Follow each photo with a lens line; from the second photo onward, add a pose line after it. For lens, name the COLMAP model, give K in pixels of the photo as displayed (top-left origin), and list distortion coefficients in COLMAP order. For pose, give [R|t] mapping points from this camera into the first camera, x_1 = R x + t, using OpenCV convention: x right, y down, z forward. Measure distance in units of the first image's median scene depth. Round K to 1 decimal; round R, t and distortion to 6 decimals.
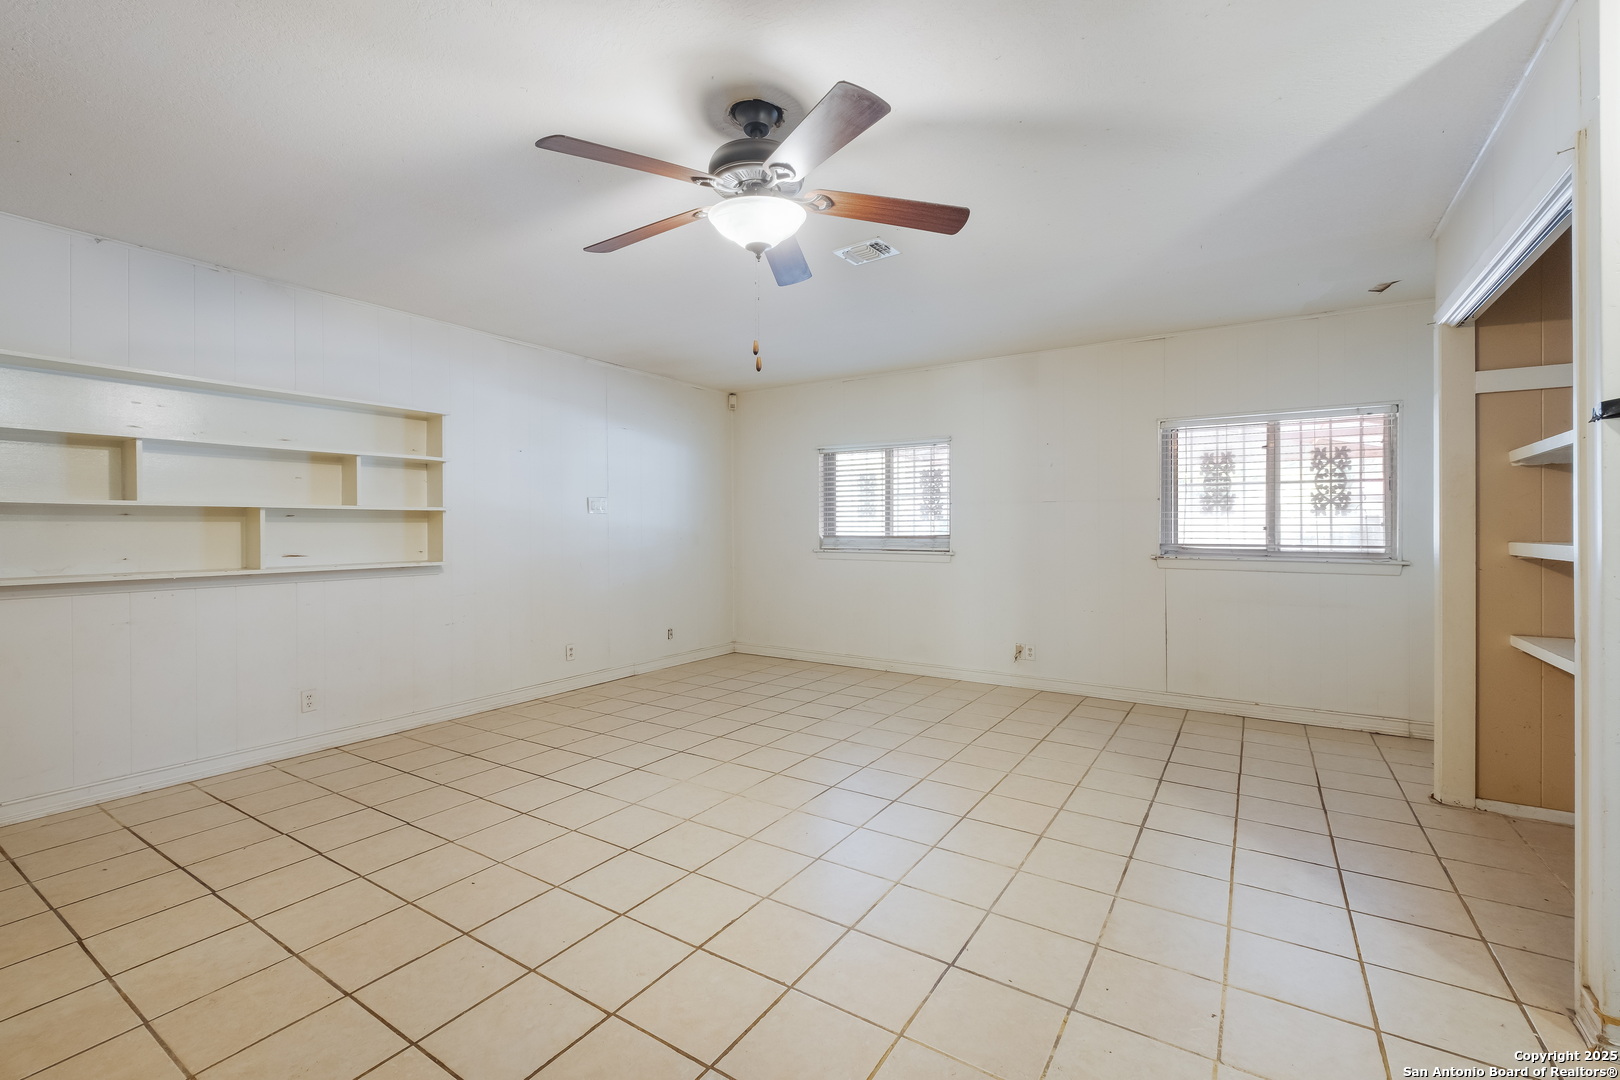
lens RADIAL K [[696.2, 0, 803.7], [0, 696.2, 531.8], [0, 0, 1]] dist [0.008380, -0.004254]
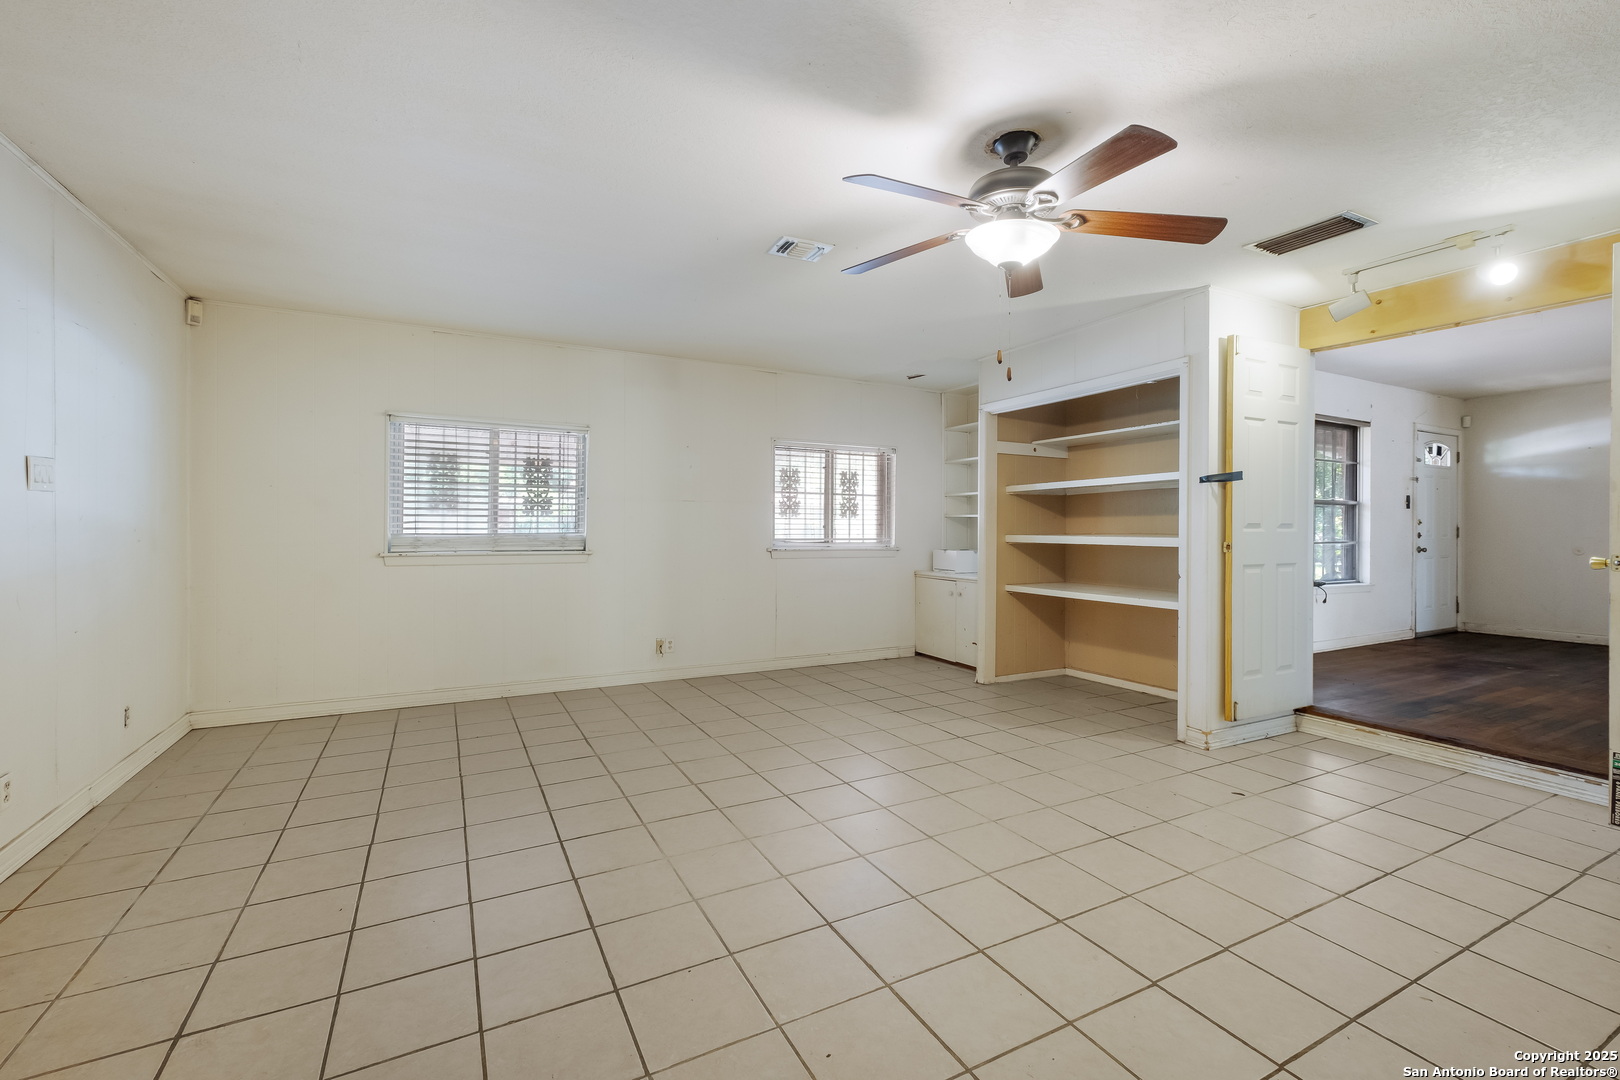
lens RADIAL K [[696.2, 0, 809.7], [0, 696.2, 525.5], [0, 0, 1]] dist [0.008380, -0.004254]
pose [[0.479722, 0.005891, 0.877401, -0.502108], [-0.001138, 0.999981, -0.006092, 0.000869], [-0.877420, 0.001924, 0.479720, 0.328058]]
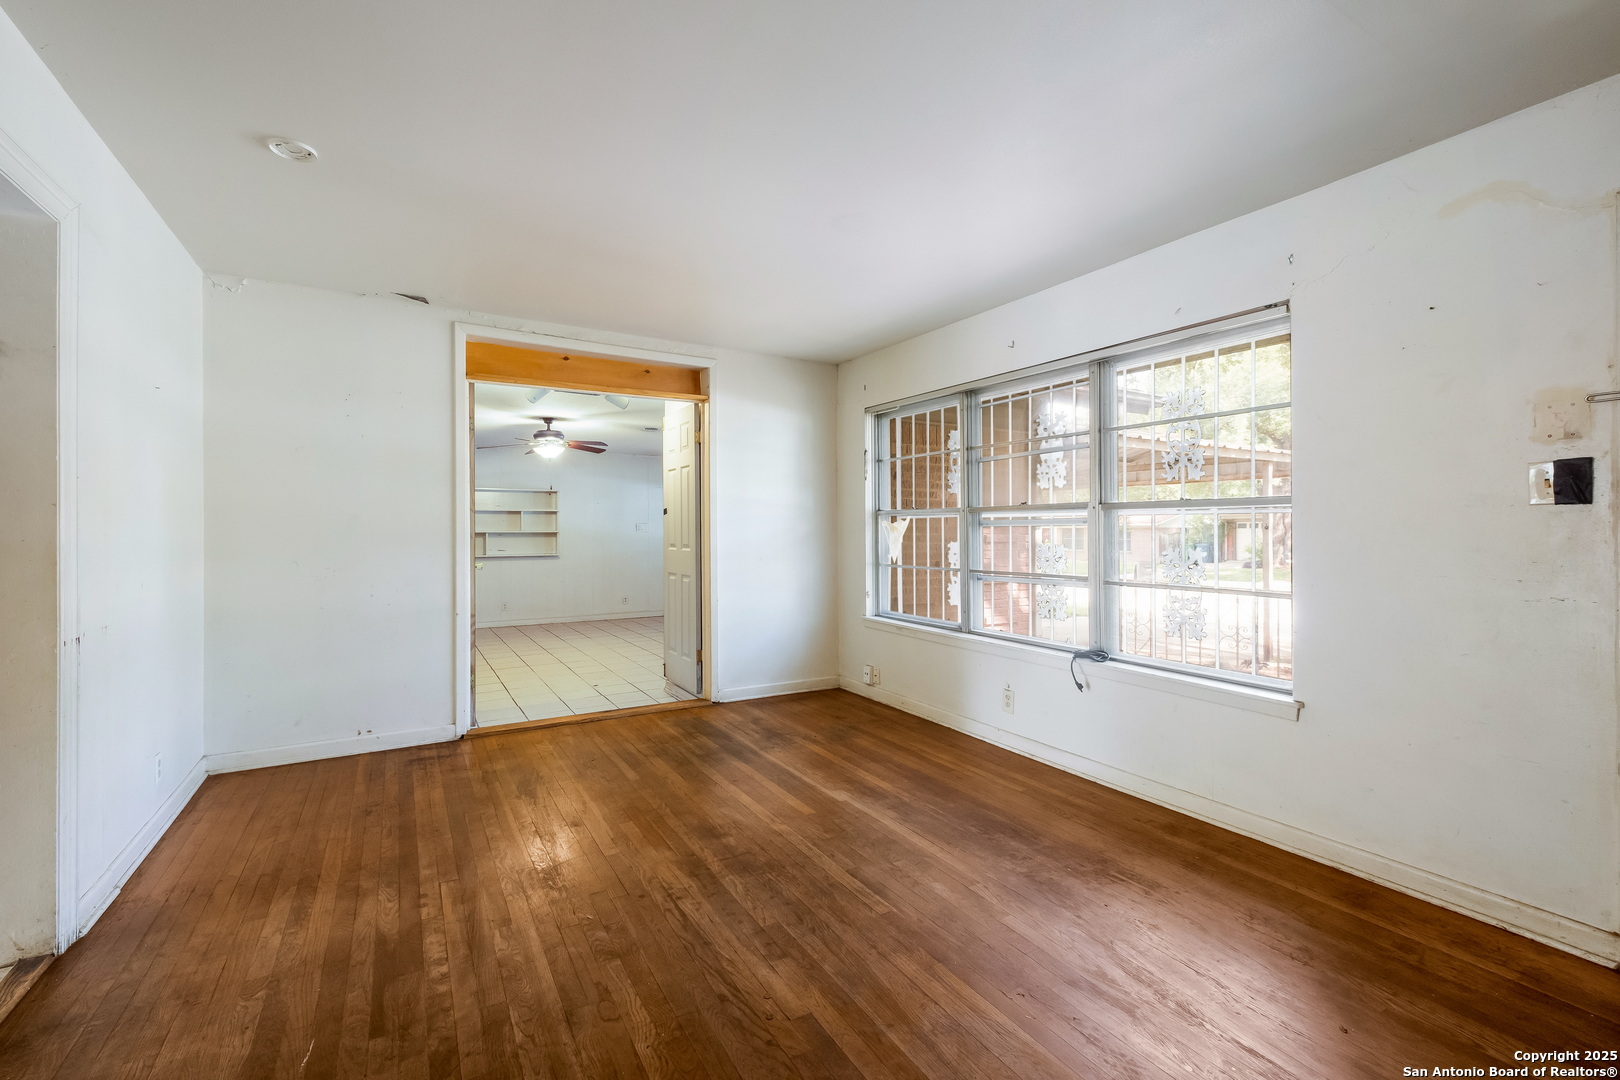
lens RADIAL K [[696.2, 0, 801.1], [0, 696.2, 524.4], [0, 0, 1]] dist [0.008380, -0.004254]
pose [[0.895278, -0.000388, -0.445507, 0.437827], [-0.006879, 0.999868, -0.014695, -0.010891], [0.445455, 0.016220, 0.895158, -0.240995]]
